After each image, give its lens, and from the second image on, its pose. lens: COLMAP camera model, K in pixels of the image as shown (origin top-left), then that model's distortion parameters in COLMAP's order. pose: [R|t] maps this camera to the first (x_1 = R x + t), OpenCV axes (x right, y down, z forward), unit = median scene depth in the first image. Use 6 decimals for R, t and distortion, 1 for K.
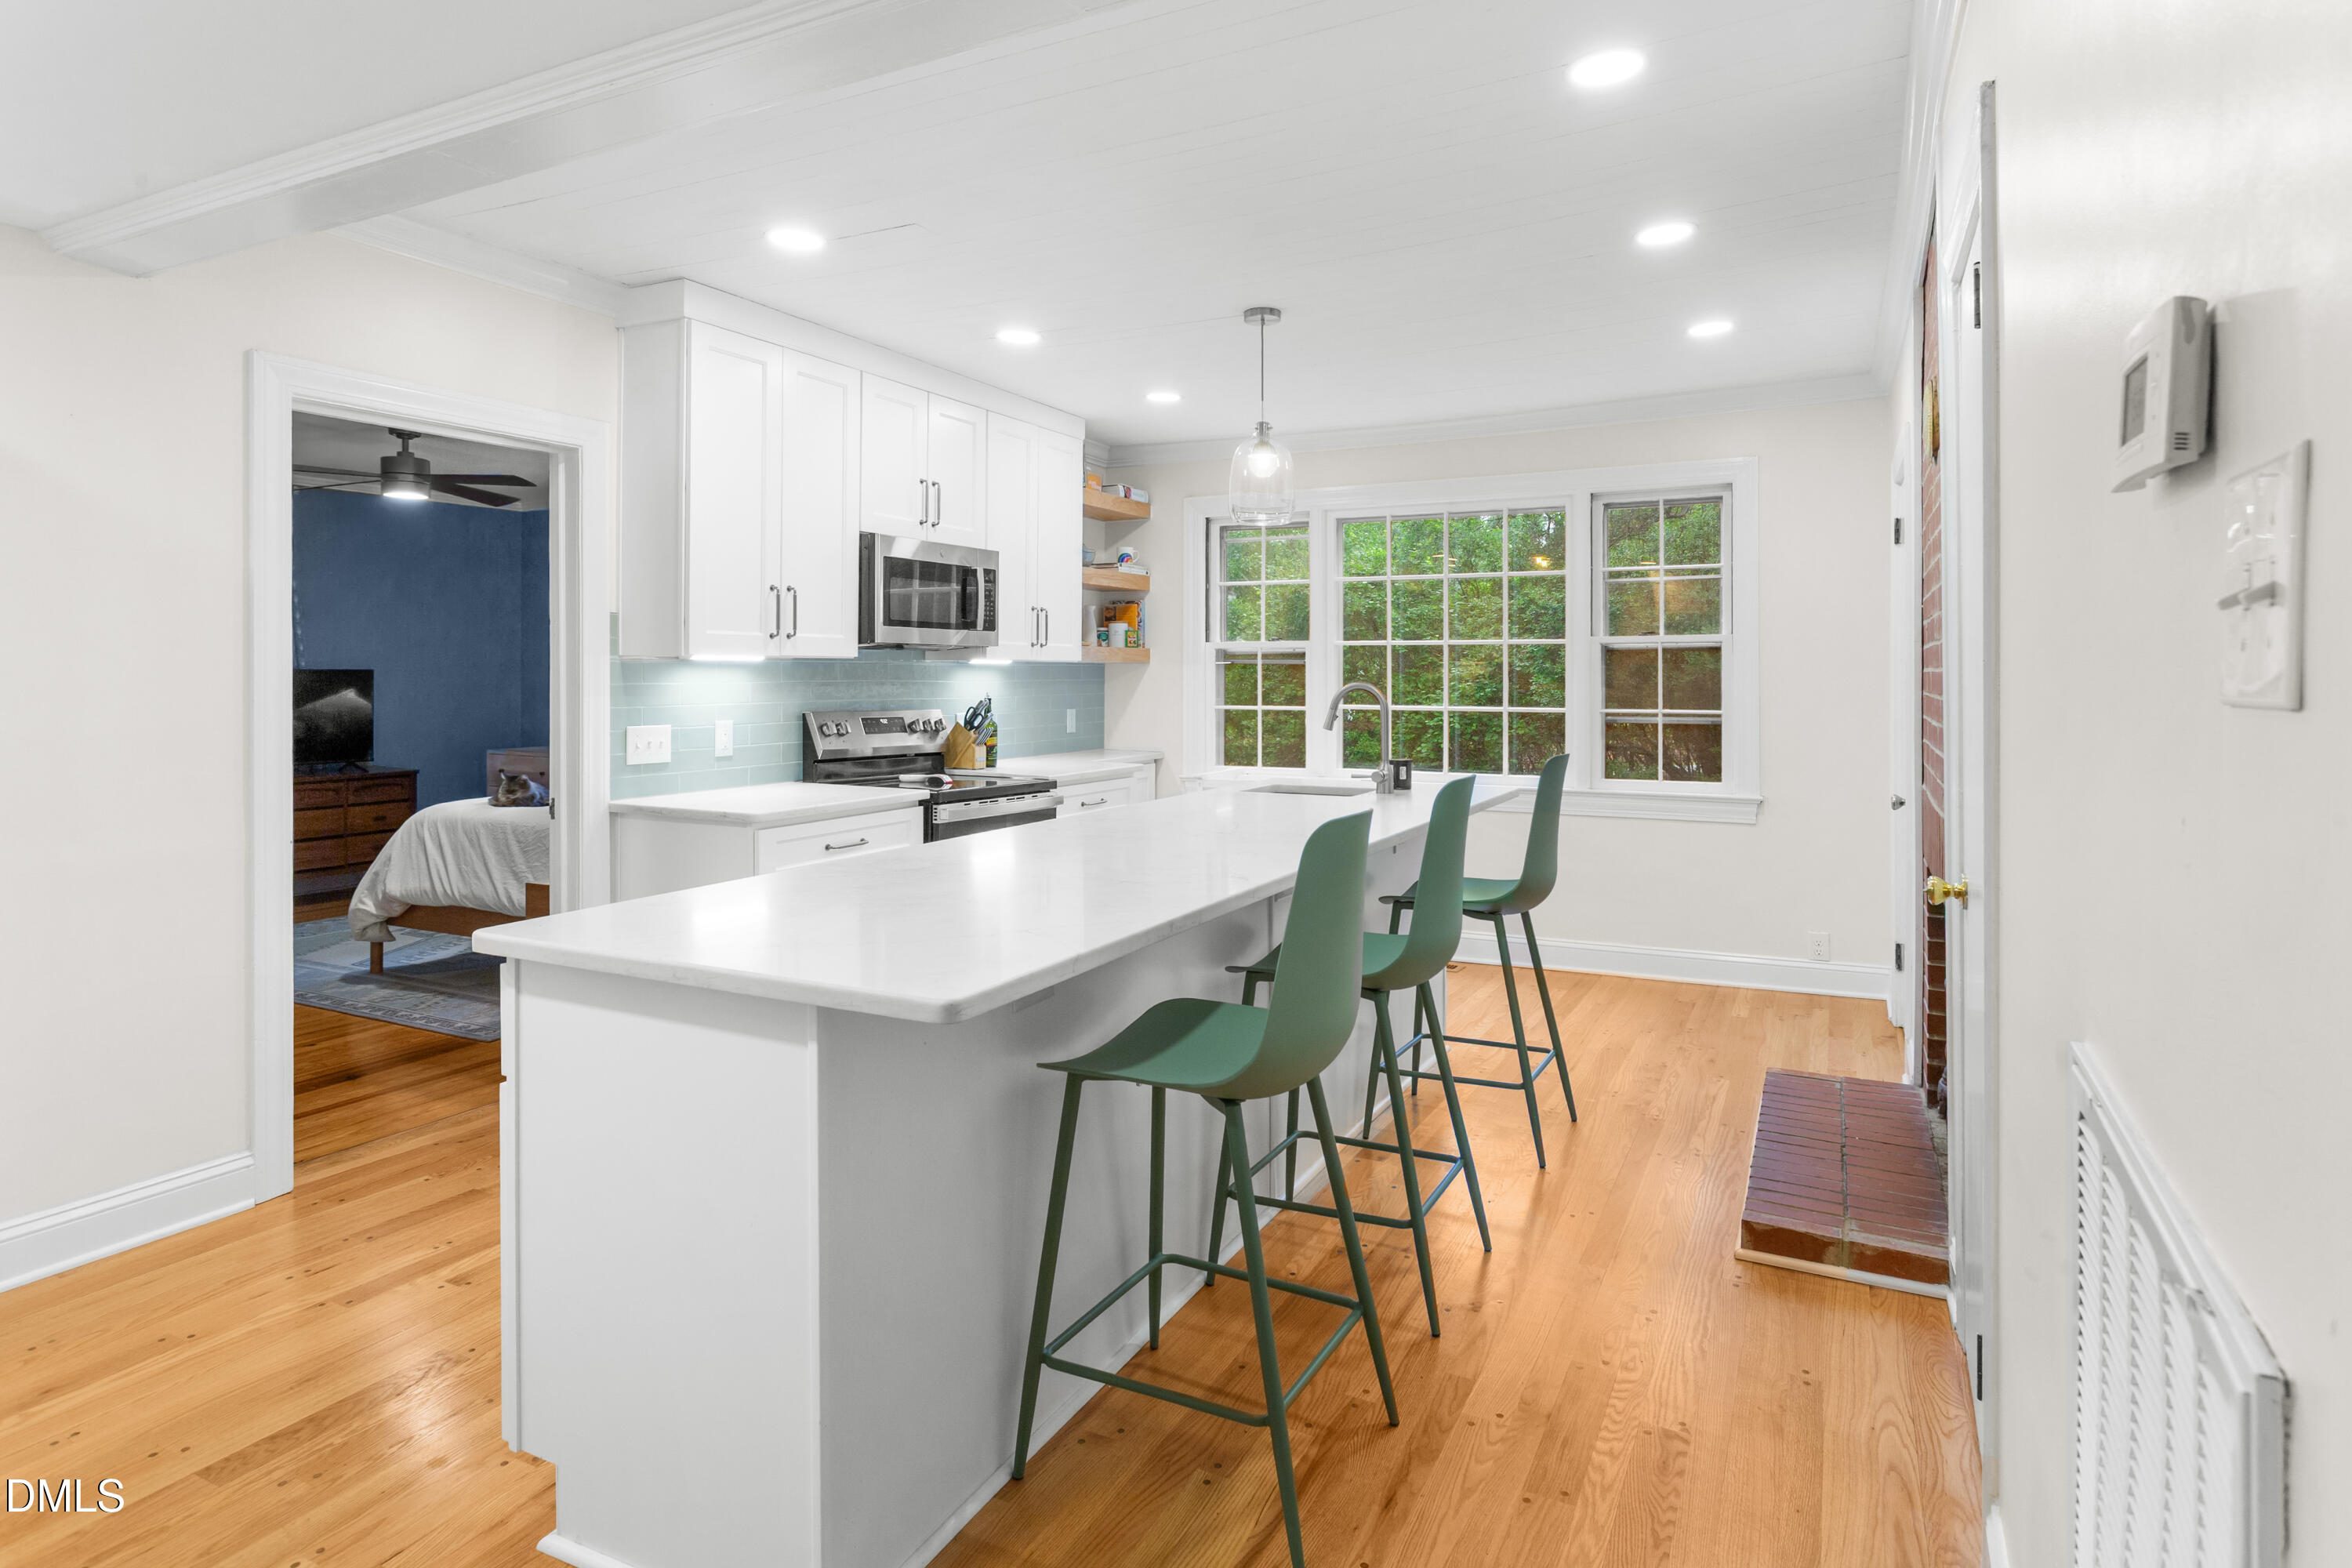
lens RADIAL K [[1232.2, 0, 1147.5], [0, 1232.2, 676.1], [0, 0, 1]] dist [-0.015606, 0.005159]
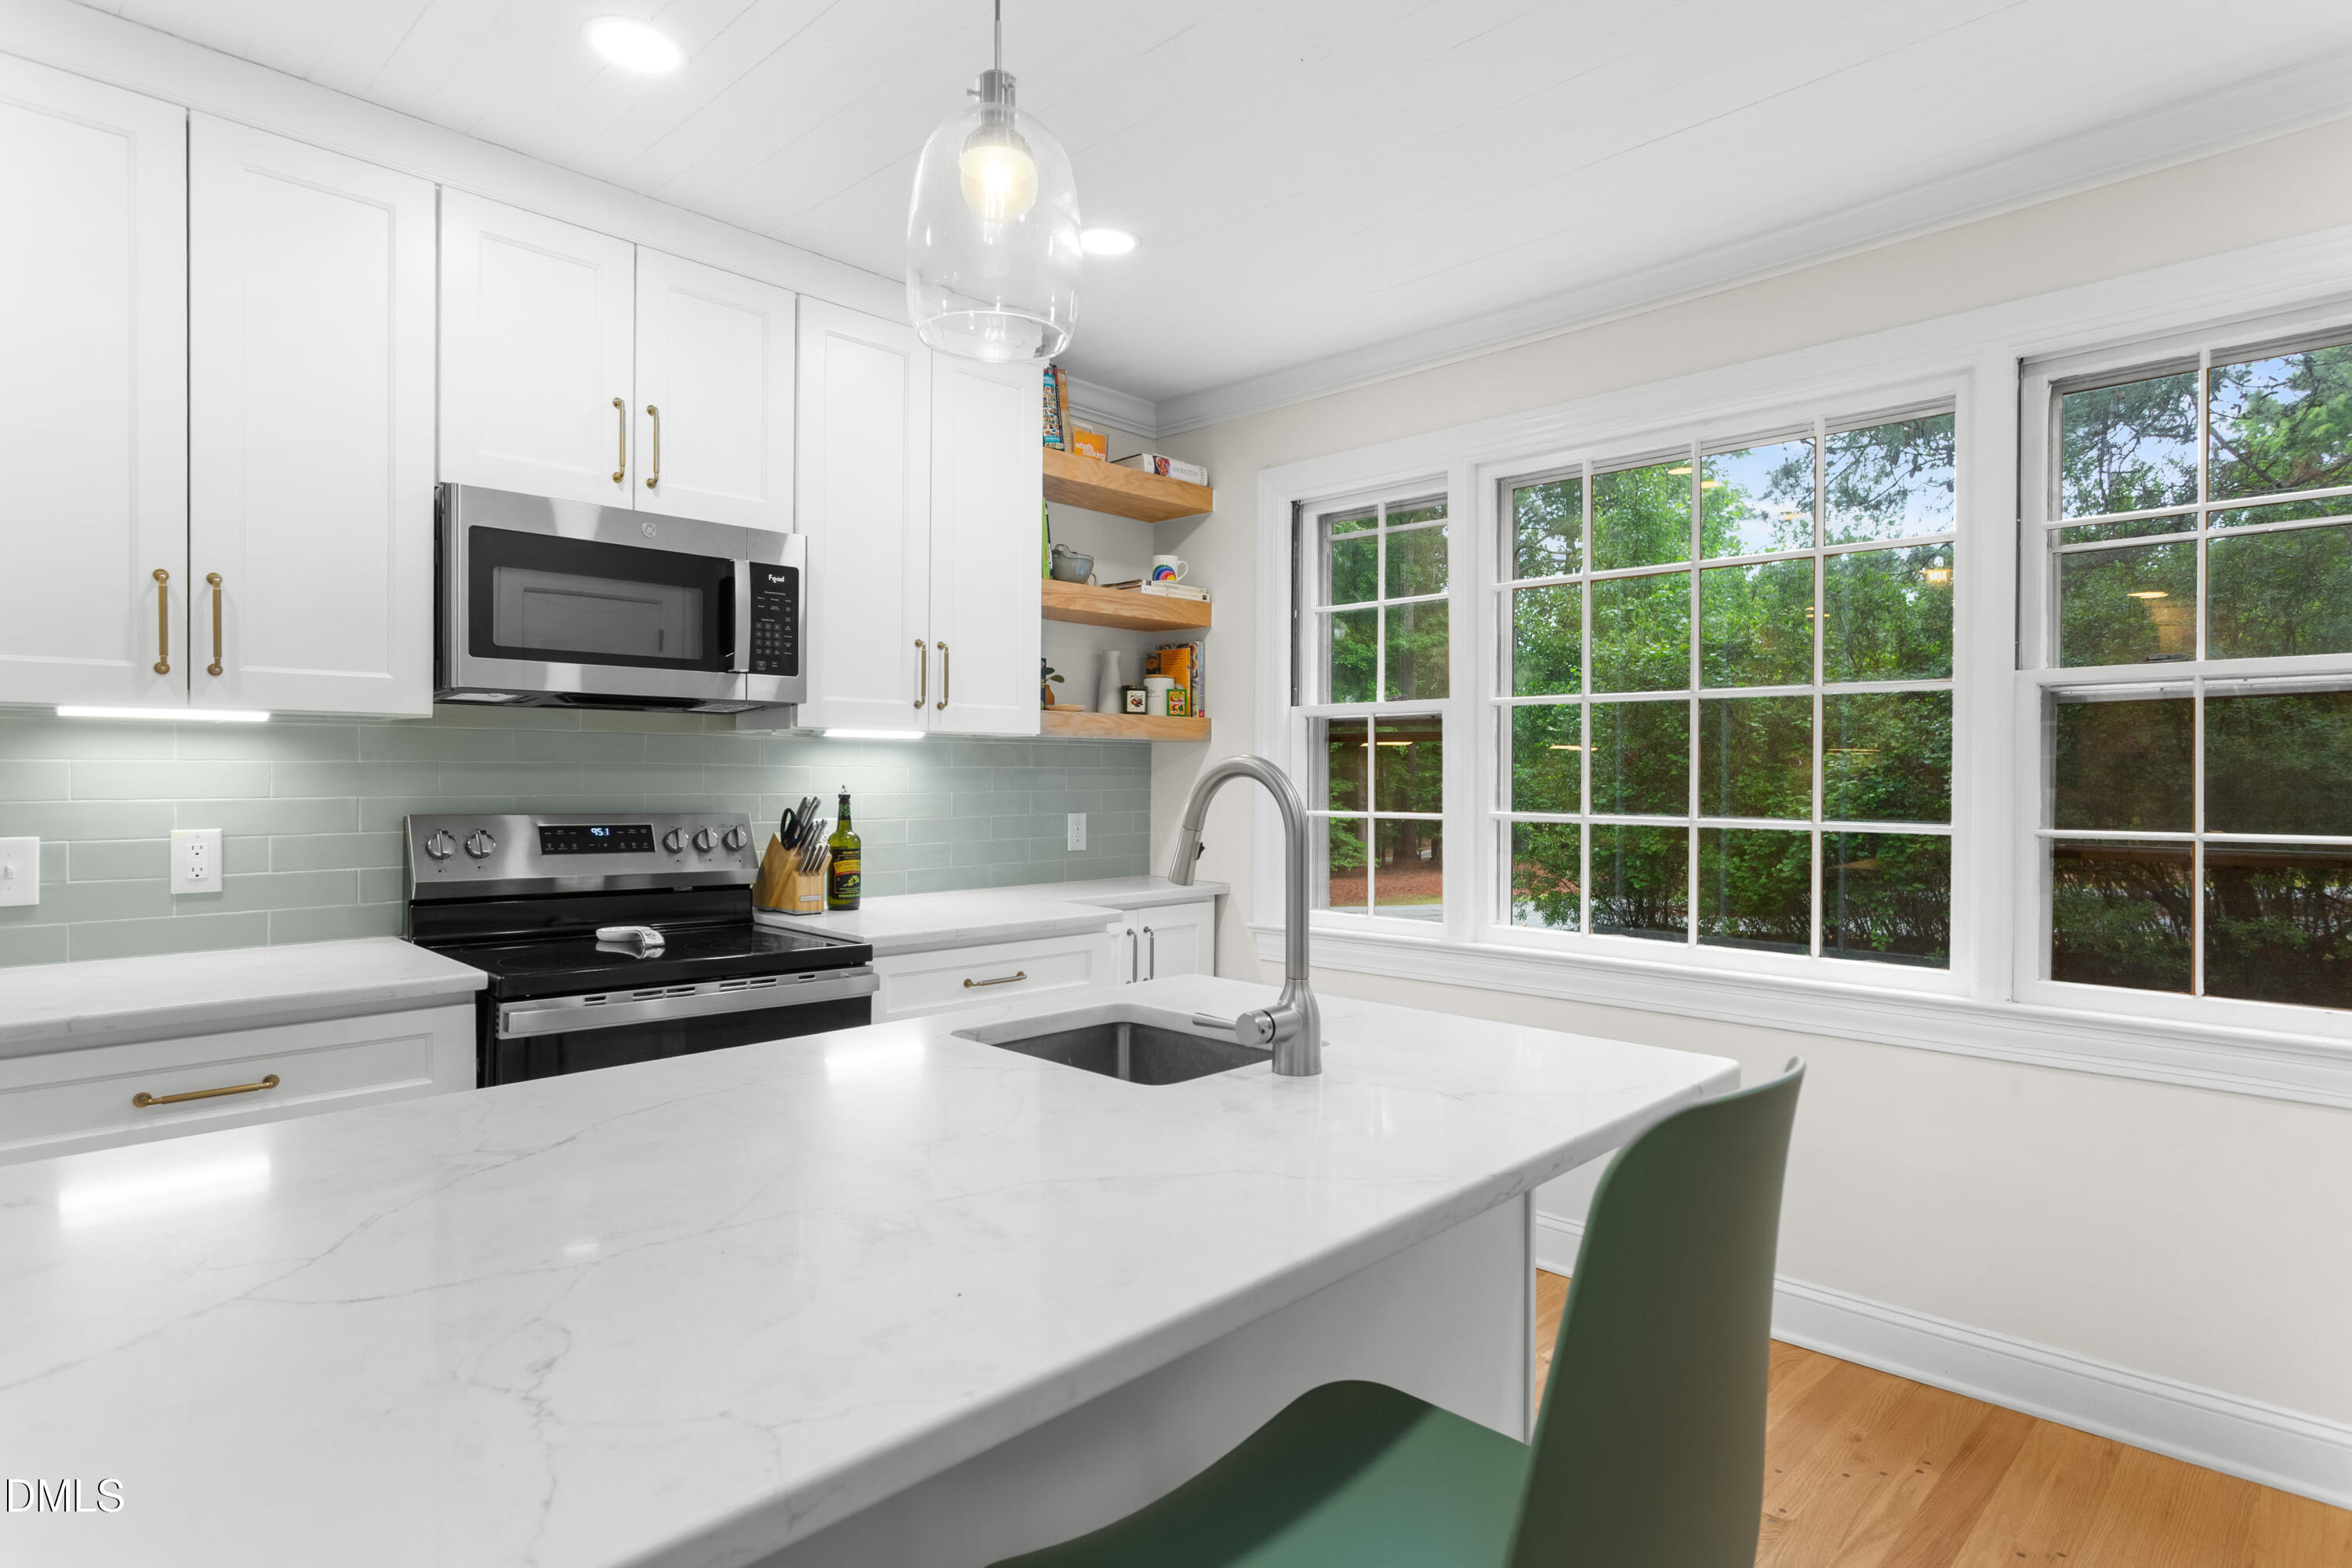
lens RADIAL K [[1232.2, 0, 1140.1], [0, 1232.2, 776.4], [0, 0, 1]] dist [-0.015606, 0.005159]
pose [[0.957076, 0.003236, -0.289819, 0.166746], [-0.002903, 0.999995, 0.001576, 0.007288], [0.289822, -0.000667, 0.957080, 0.434546]]
